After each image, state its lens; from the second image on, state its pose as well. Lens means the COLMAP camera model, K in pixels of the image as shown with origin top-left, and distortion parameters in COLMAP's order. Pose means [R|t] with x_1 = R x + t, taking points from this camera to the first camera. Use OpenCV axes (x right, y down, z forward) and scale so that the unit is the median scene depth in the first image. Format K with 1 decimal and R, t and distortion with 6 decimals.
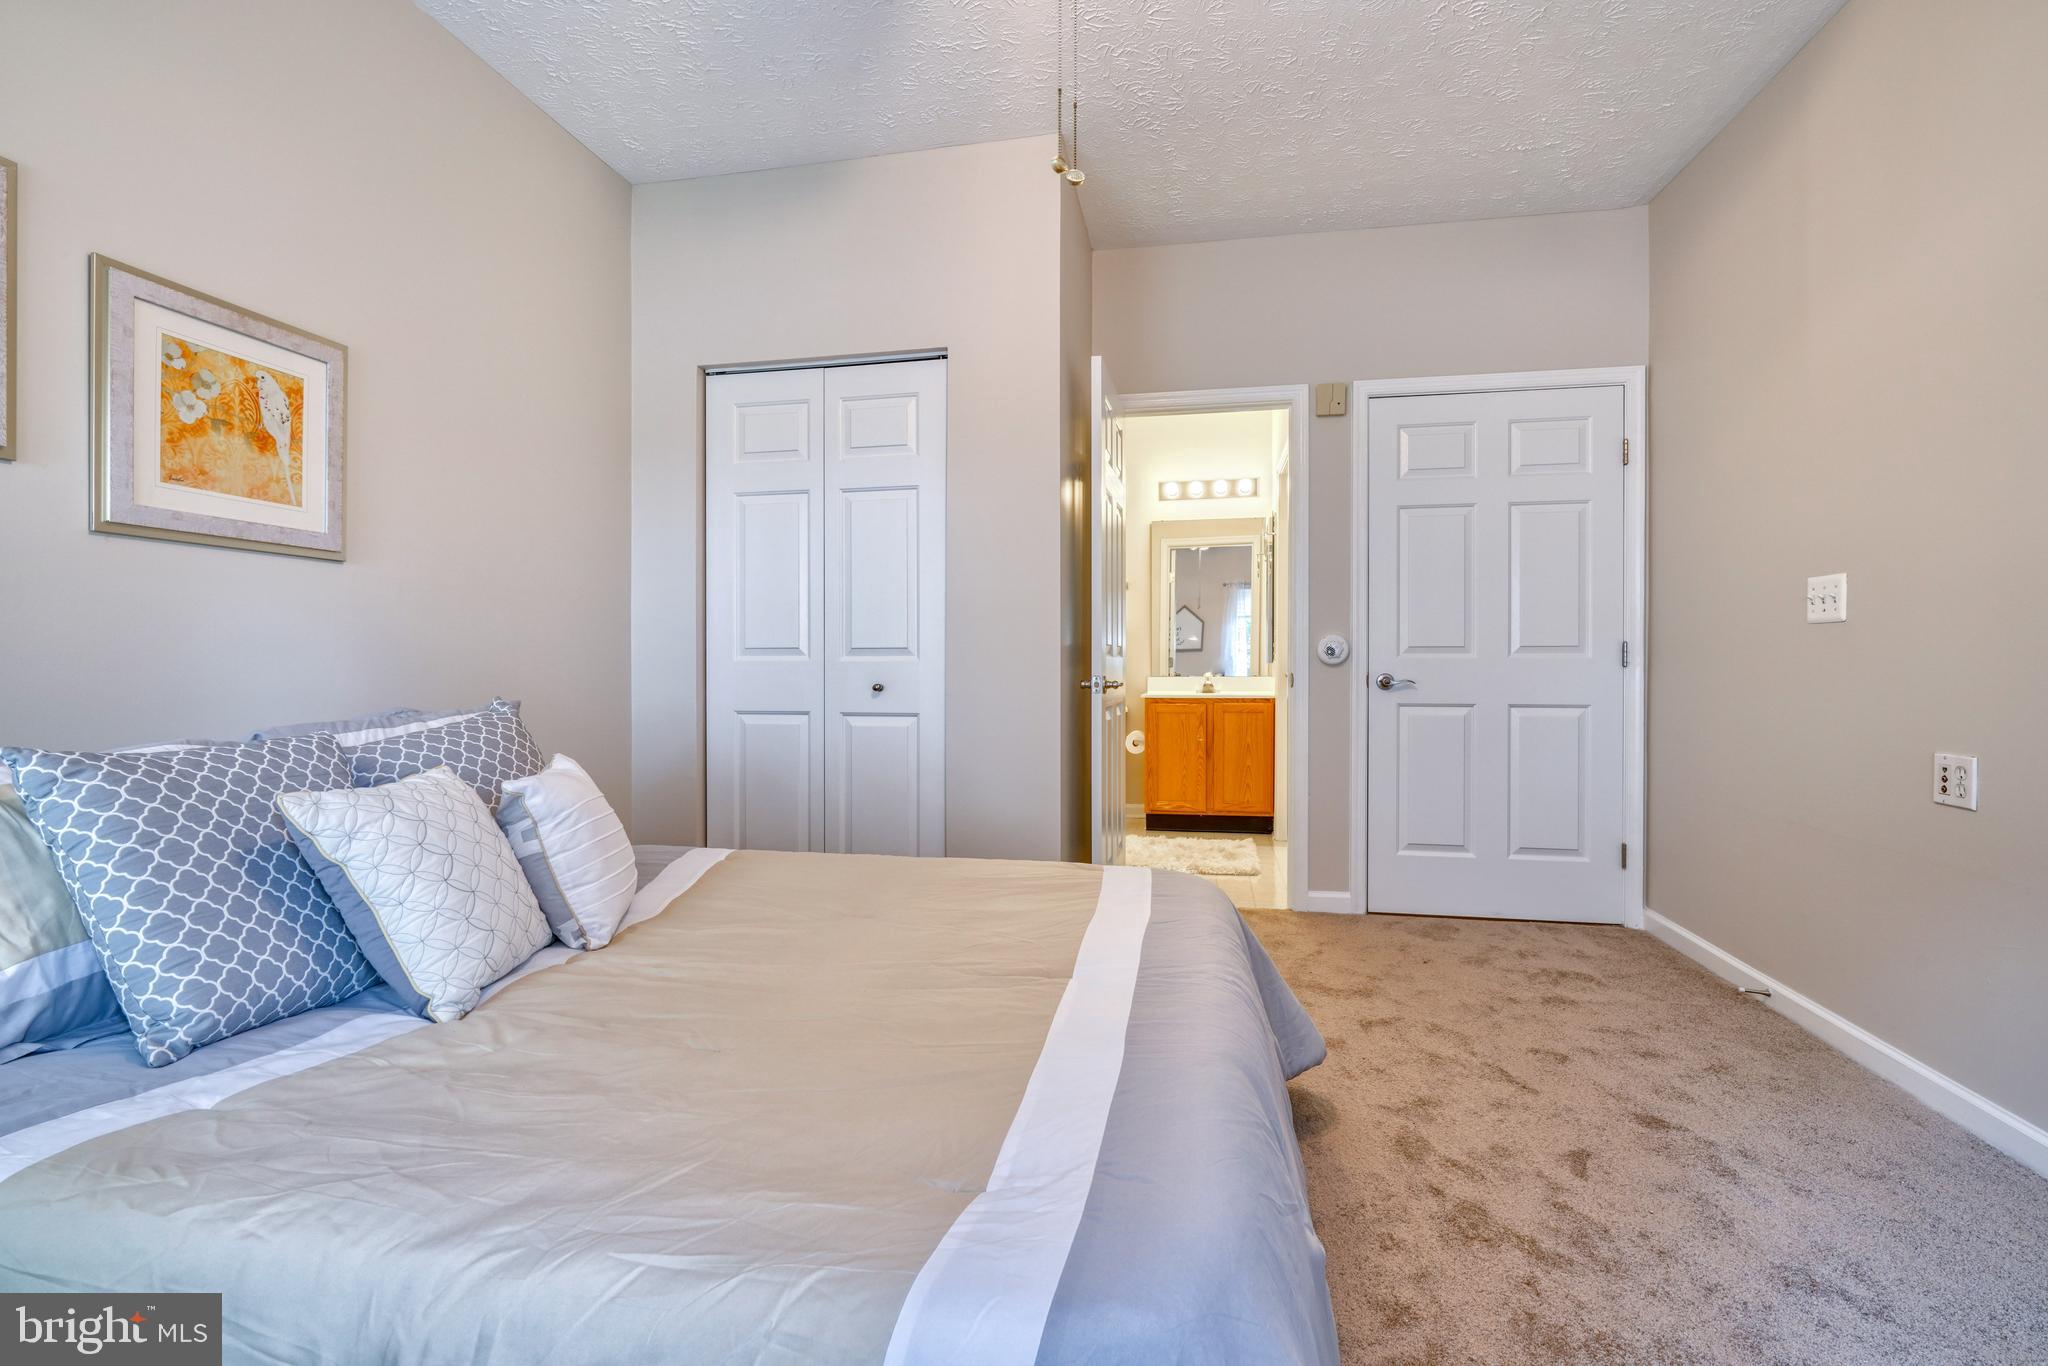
lens RADIAL K [[955.8, 0, 1028.0], [0, 955.8, 675.6], [0, 0, 1]] dist [-0.004414, 0.003806]
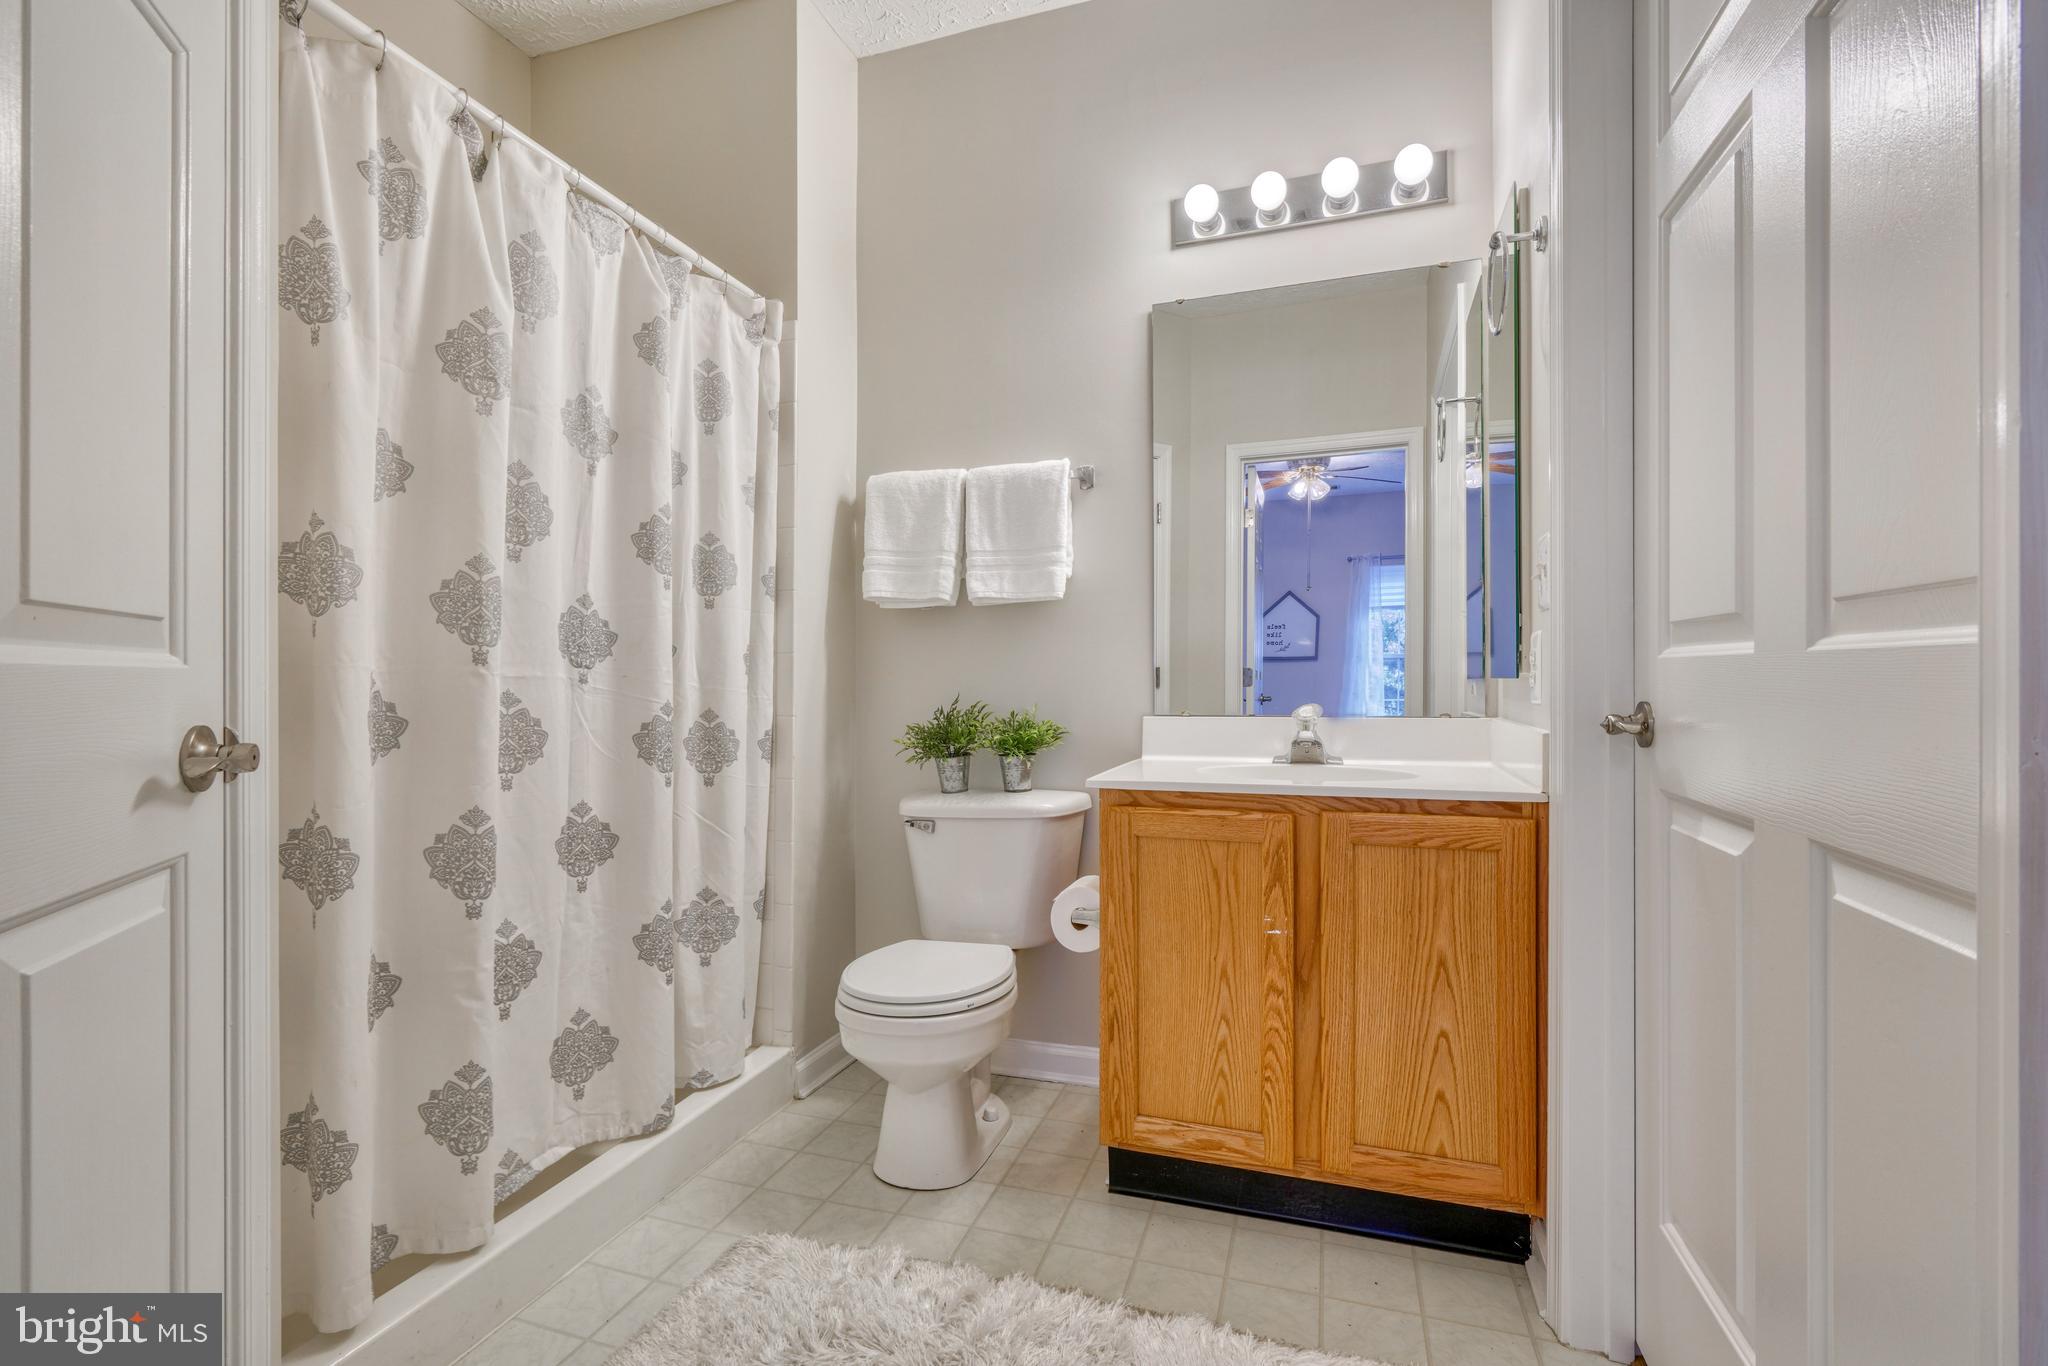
lens RADIAL K [[955.8, 0, 1014.5], [0, 955.8, 684.4], [0, 0, 1]] dist [-0.004414, 0.003806]
pose [[0.990535, -0.003049, -0.137223, 0.140103], [0.001833, 0.999958, -0.008986, -0.008849], [0.137245, 0.008649, 0.990499, 0.685947]]
